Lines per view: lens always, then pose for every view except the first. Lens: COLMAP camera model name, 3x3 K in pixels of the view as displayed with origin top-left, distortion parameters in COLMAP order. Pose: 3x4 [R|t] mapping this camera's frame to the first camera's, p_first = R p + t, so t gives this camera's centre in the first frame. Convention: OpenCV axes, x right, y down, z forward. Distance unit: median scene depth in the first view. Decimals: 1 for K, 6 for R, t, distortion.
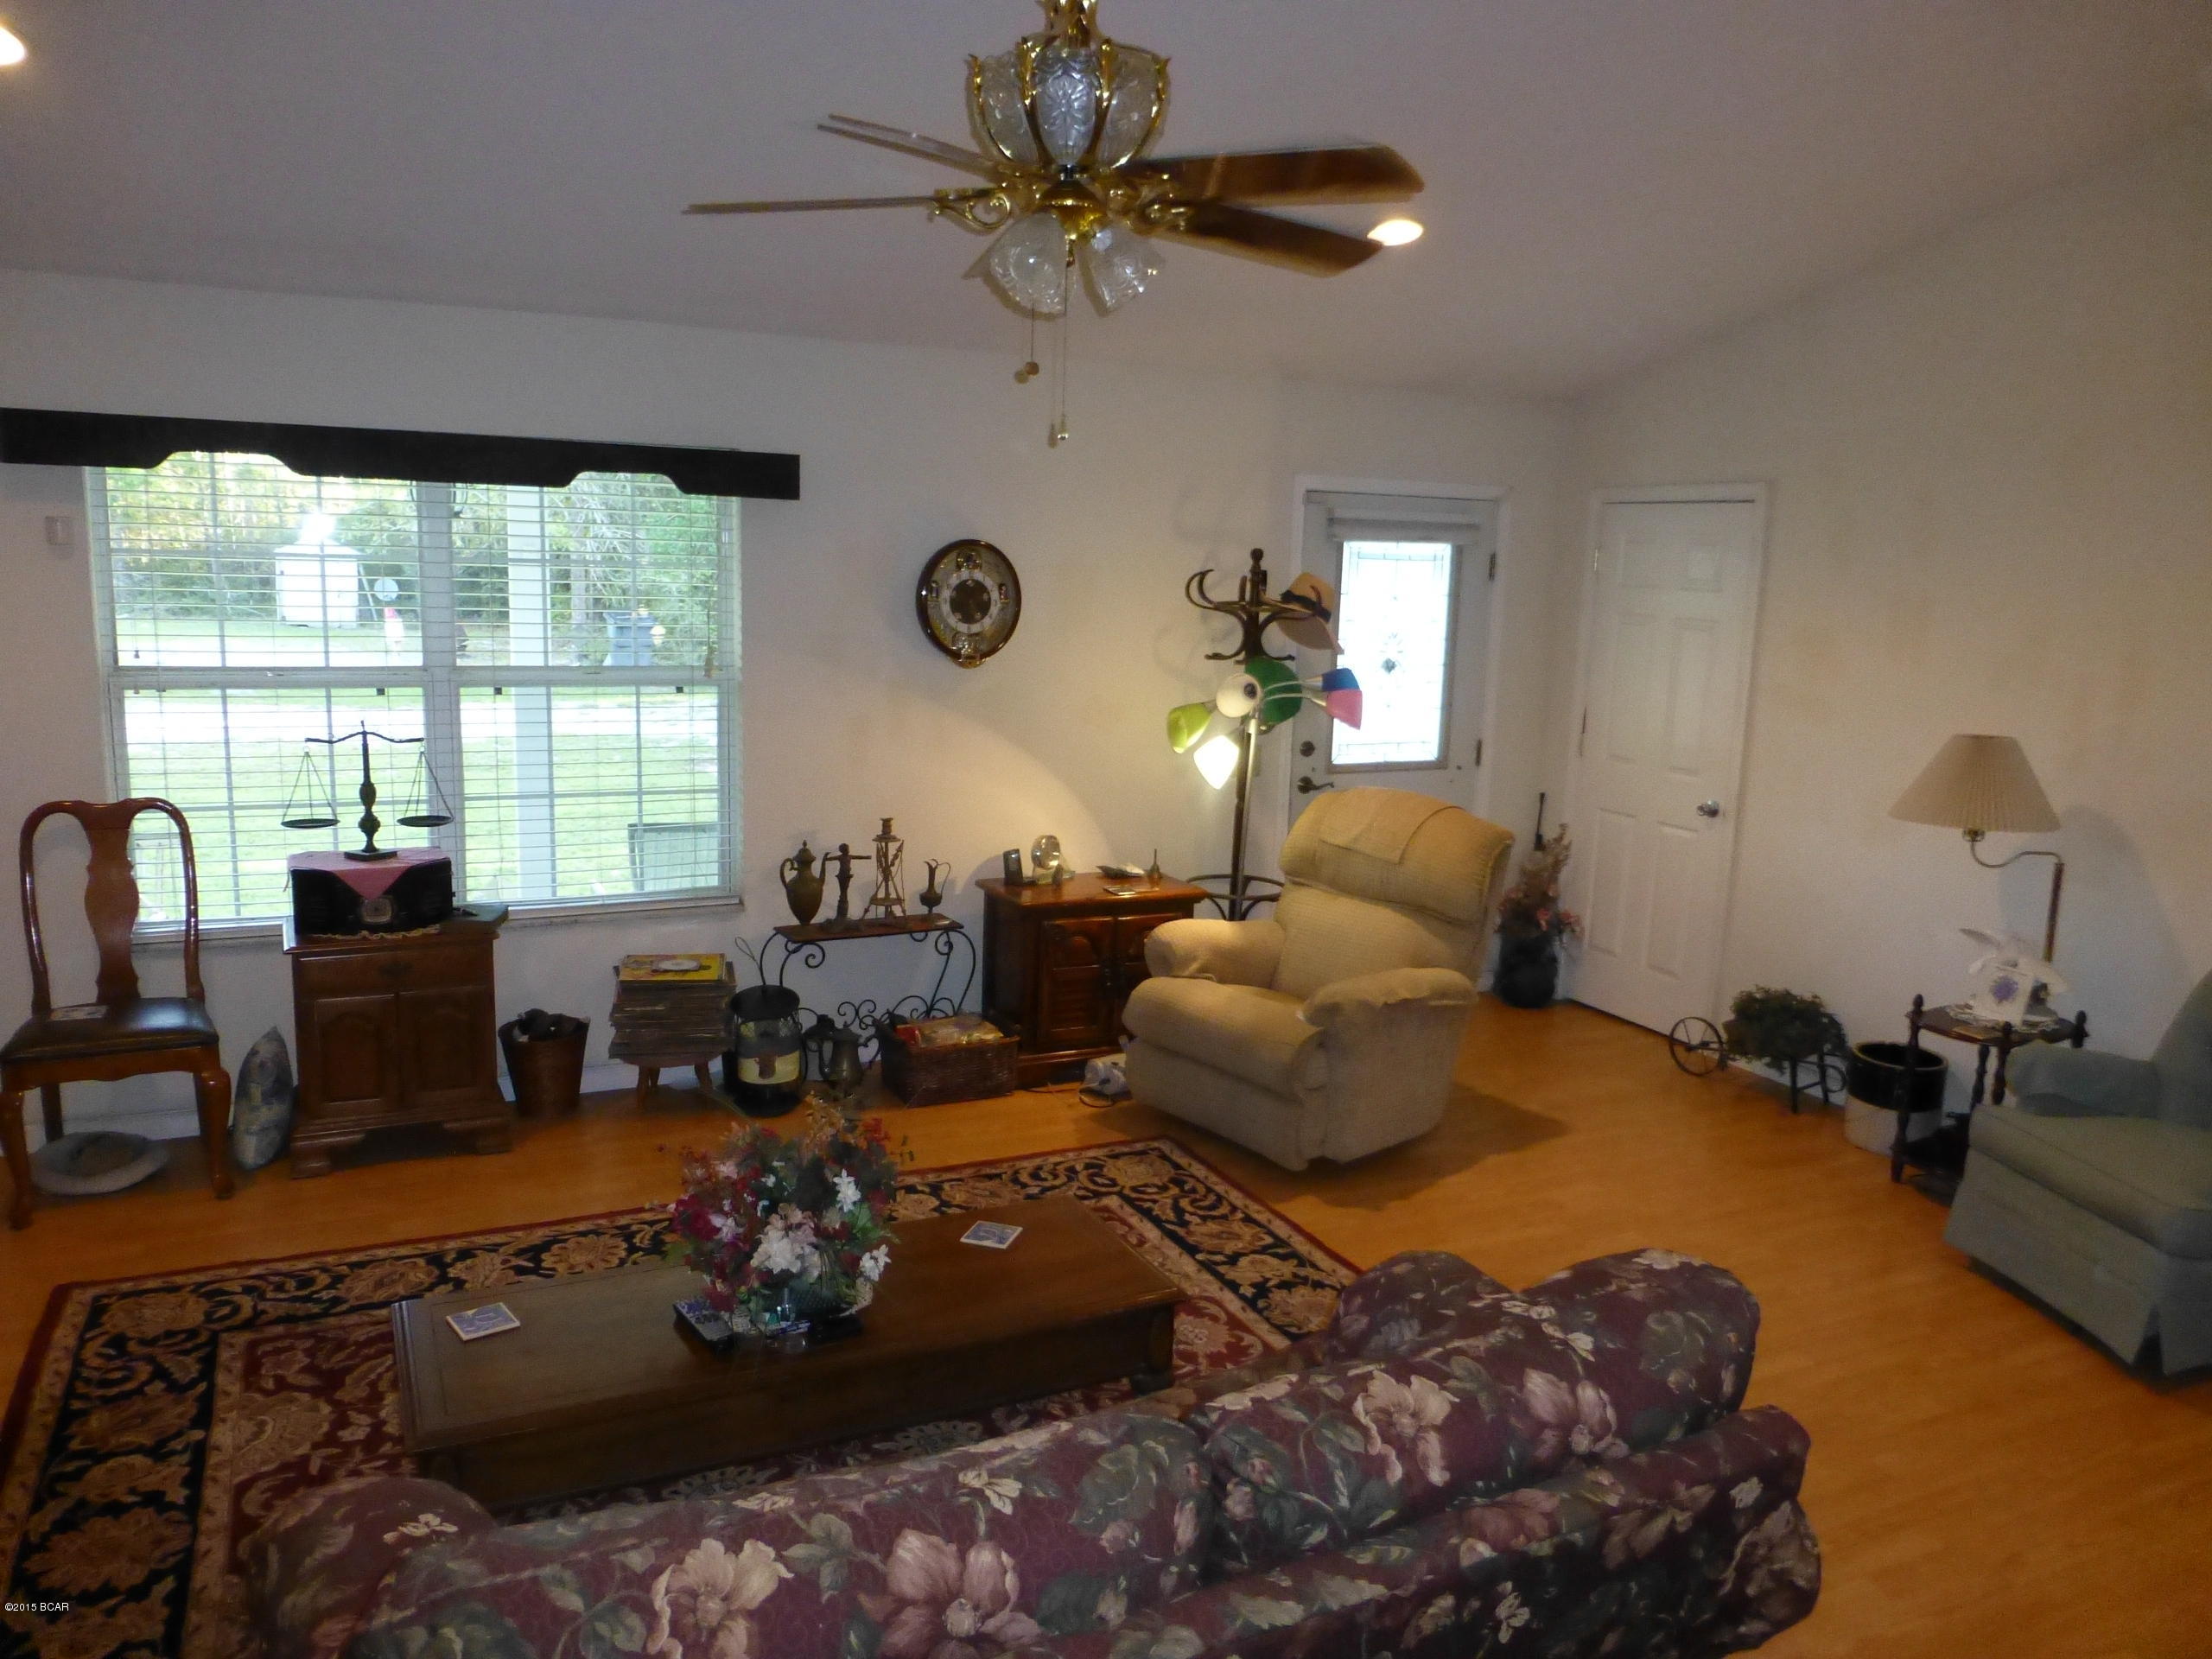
lens RADIAL K [[1593.3, 0, 1104.8], [0, 1593.3, 828.4], [0, 0, 1]] dist [-0.034640, 0.008597]
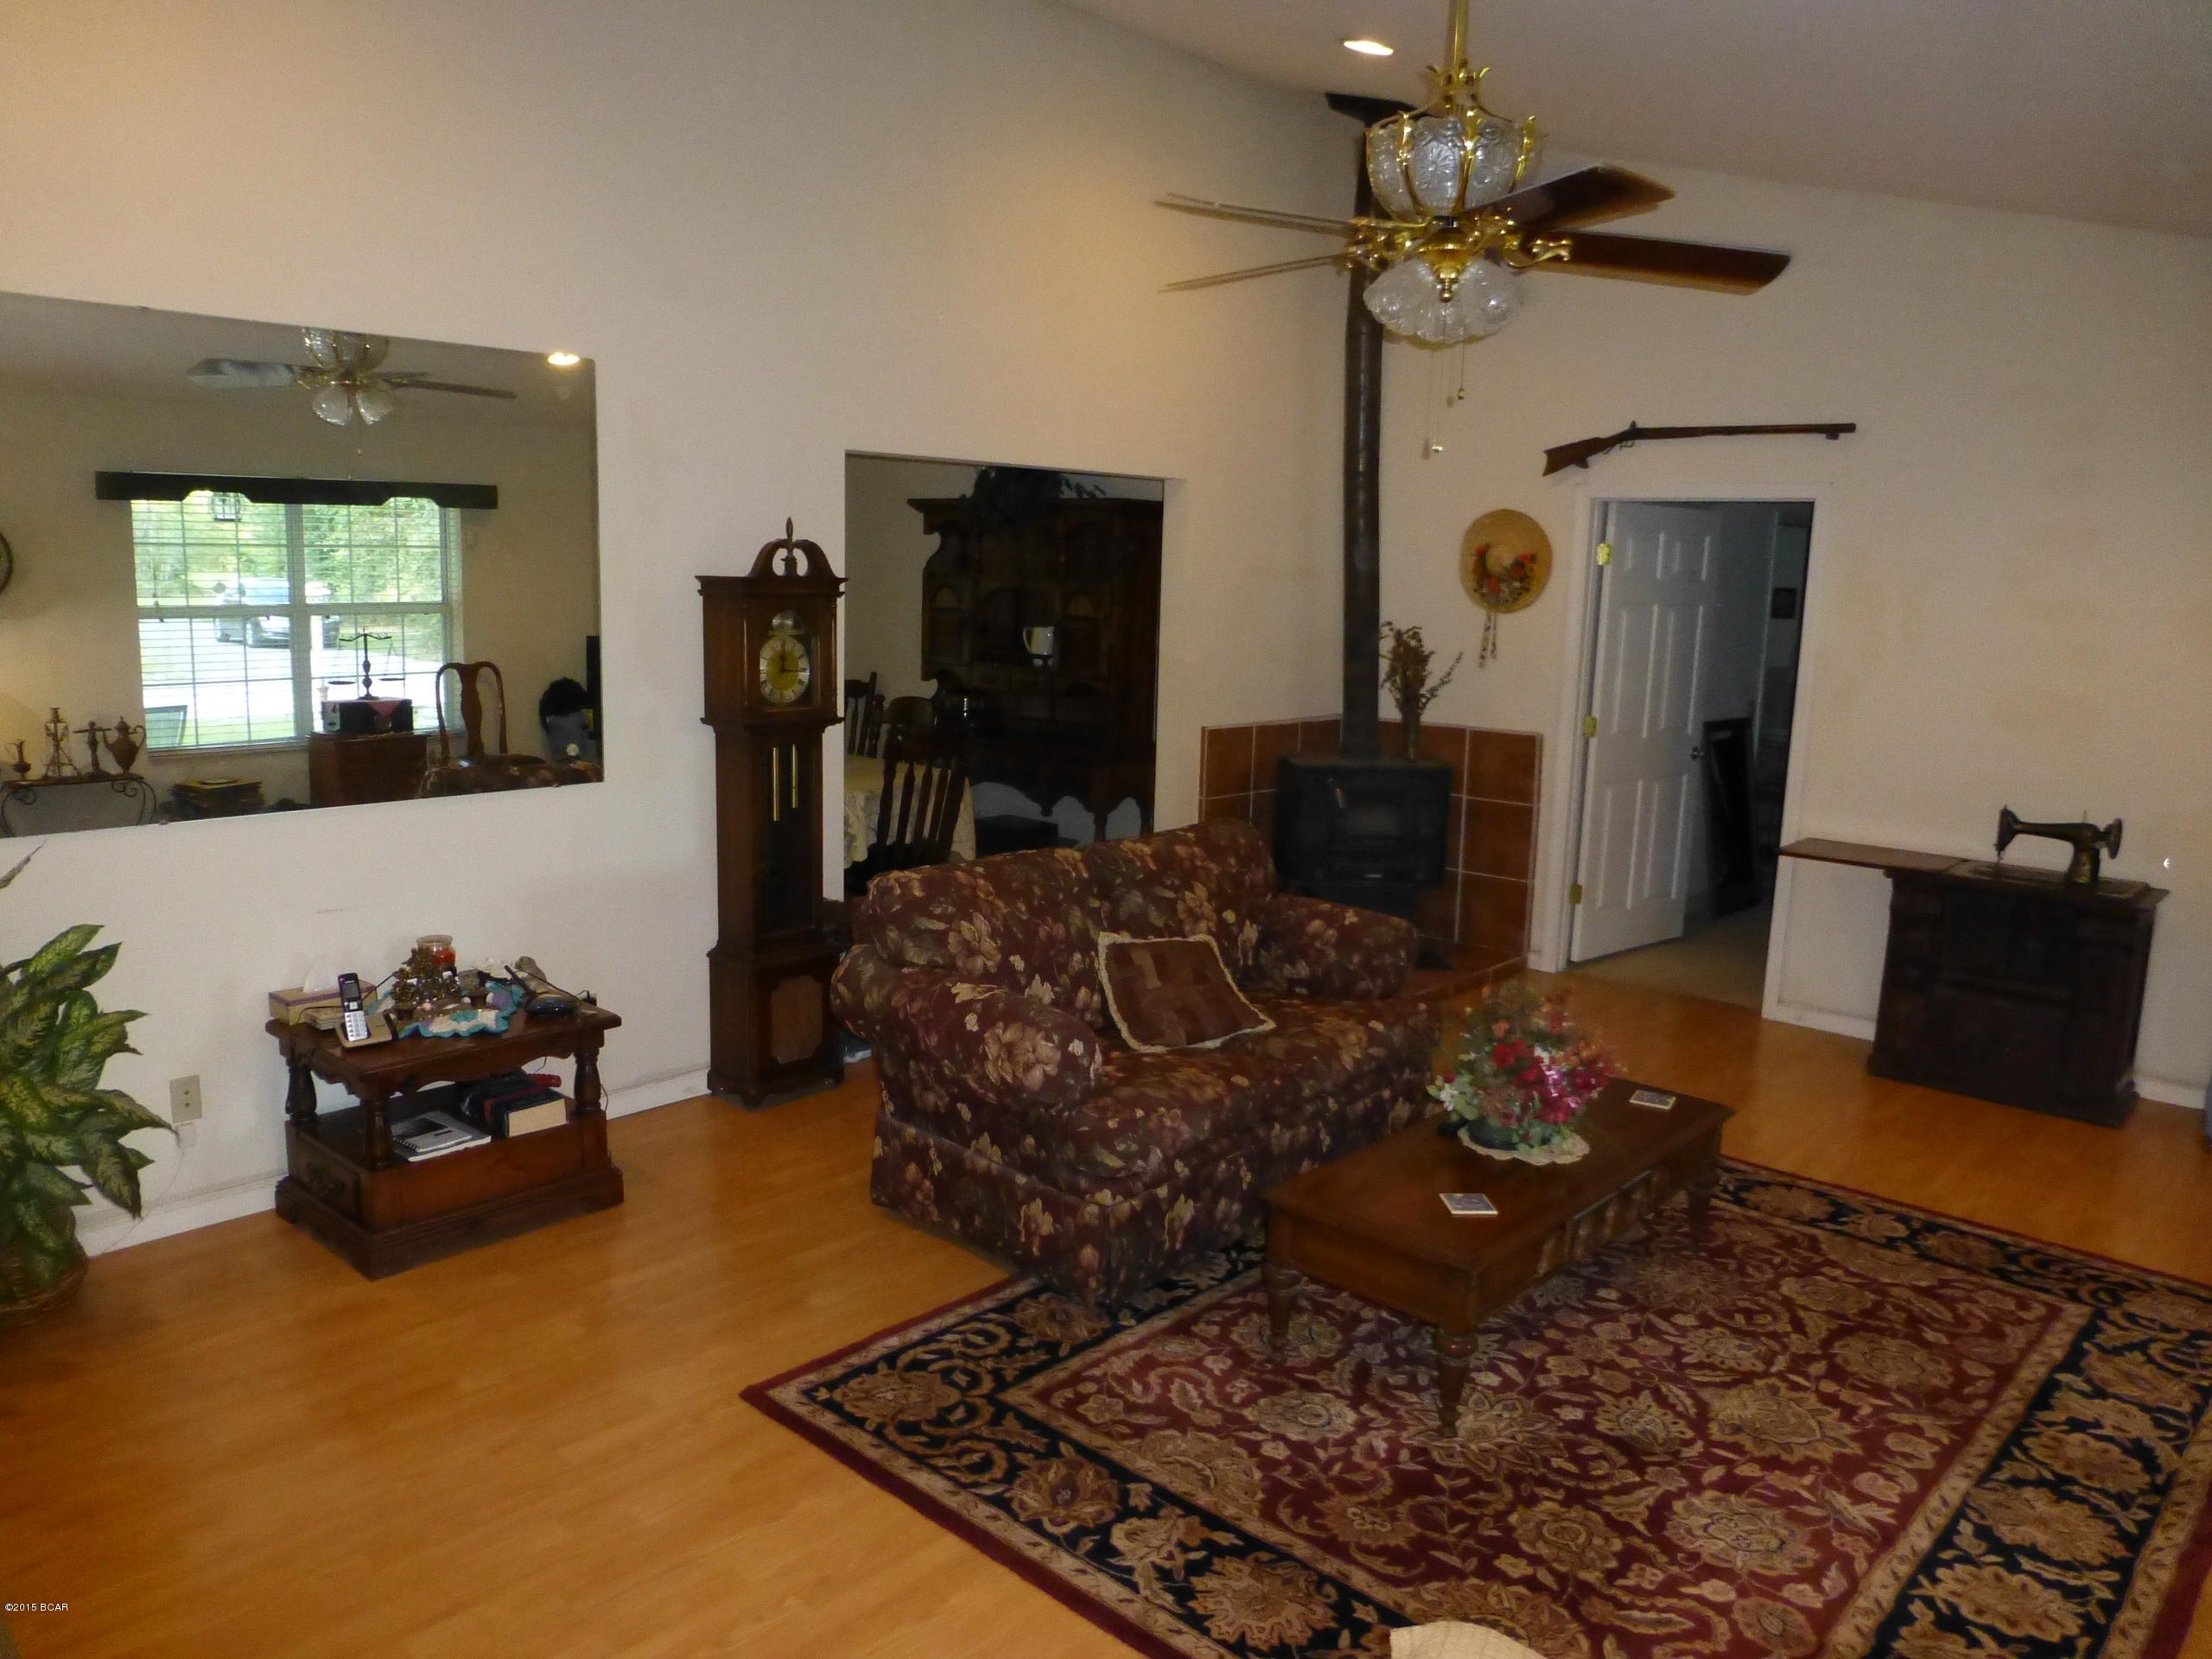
lens RADIAL K [[1593.3, 0, 1092.7], [0, 1593.3, 841.5], [0, 0, 1]] dist [-0.034640, 0.008597]
pose [[-0.926730, 0.006531, -0.375671, 0.384814], [-0.122714, 0.939758, 0.319055, -0.192887], [0.355123, 0.341778, -0.870101, 1.218382]]
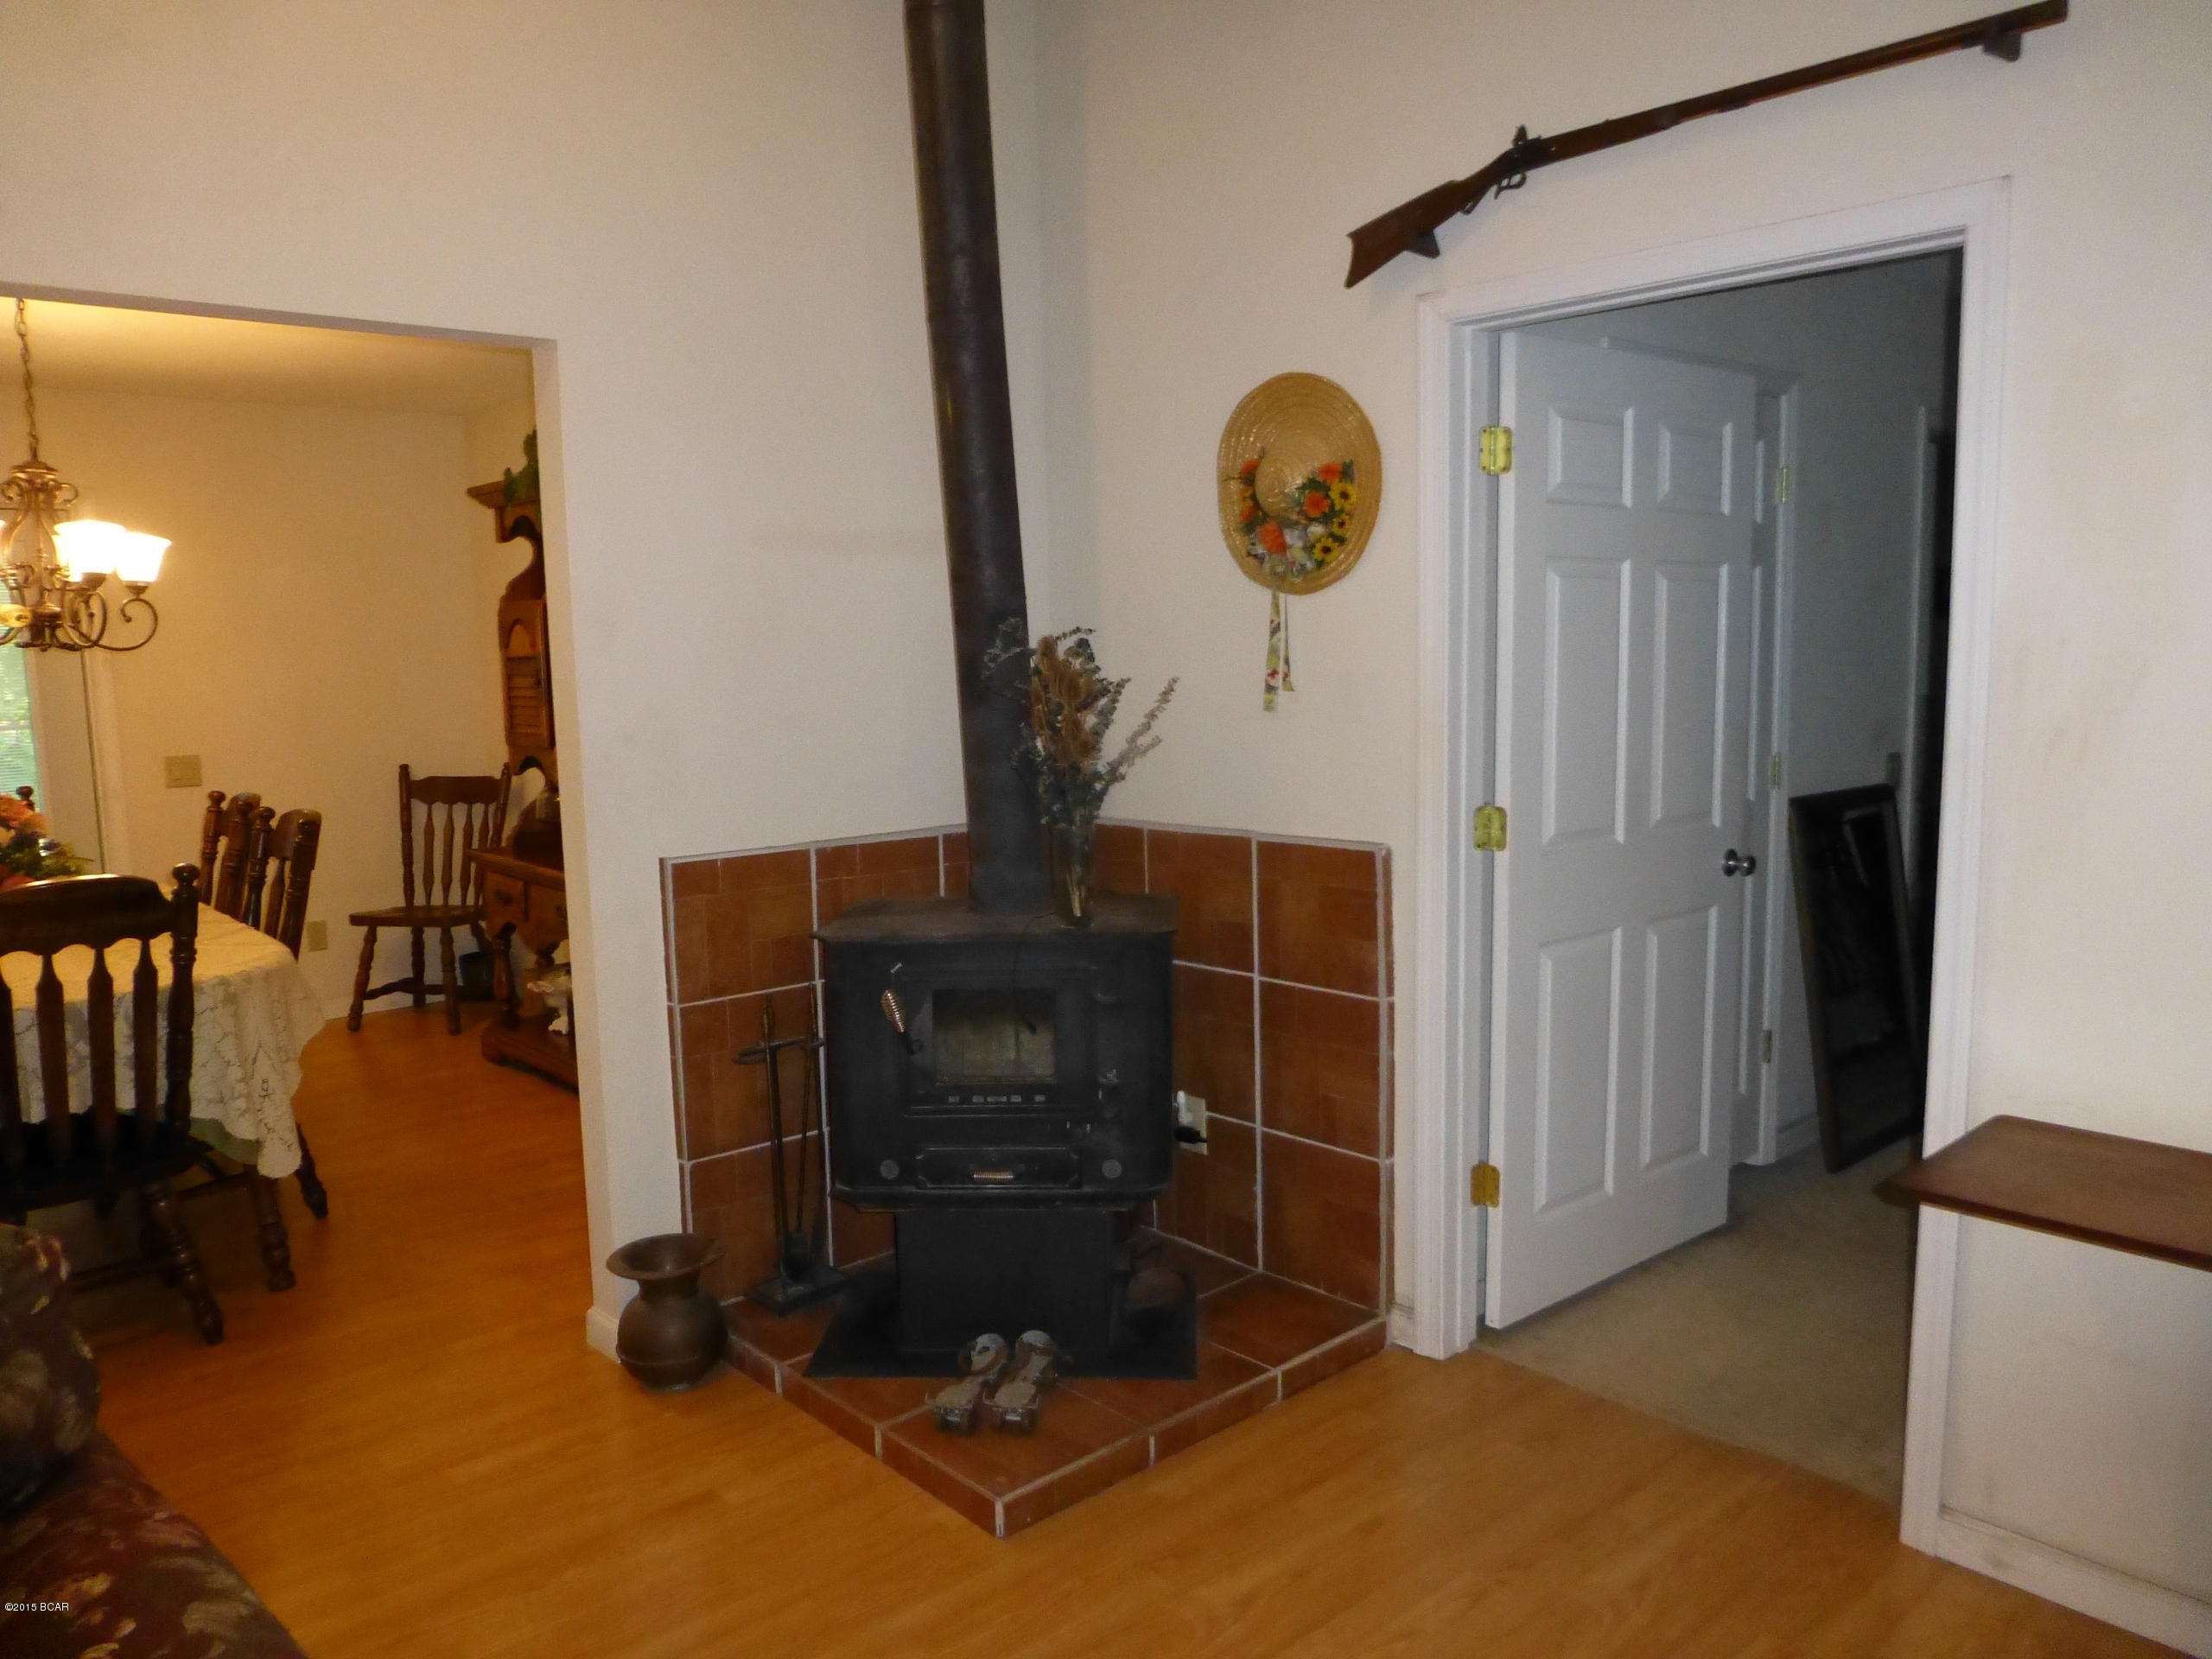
lens RADIAL K [[1593.3, 0, 1097.0], [0, 1593.3, 840.7], [0, 0, 1]] dist [-0.034640, 0.008597]
pose [[-0.960402, 0.021177, -0.277814, -0.259078], [-0.060861, 0.957083, 0.283351, -0.053863], [0.271891, 0.289039, -0.917895, 0.631715]]
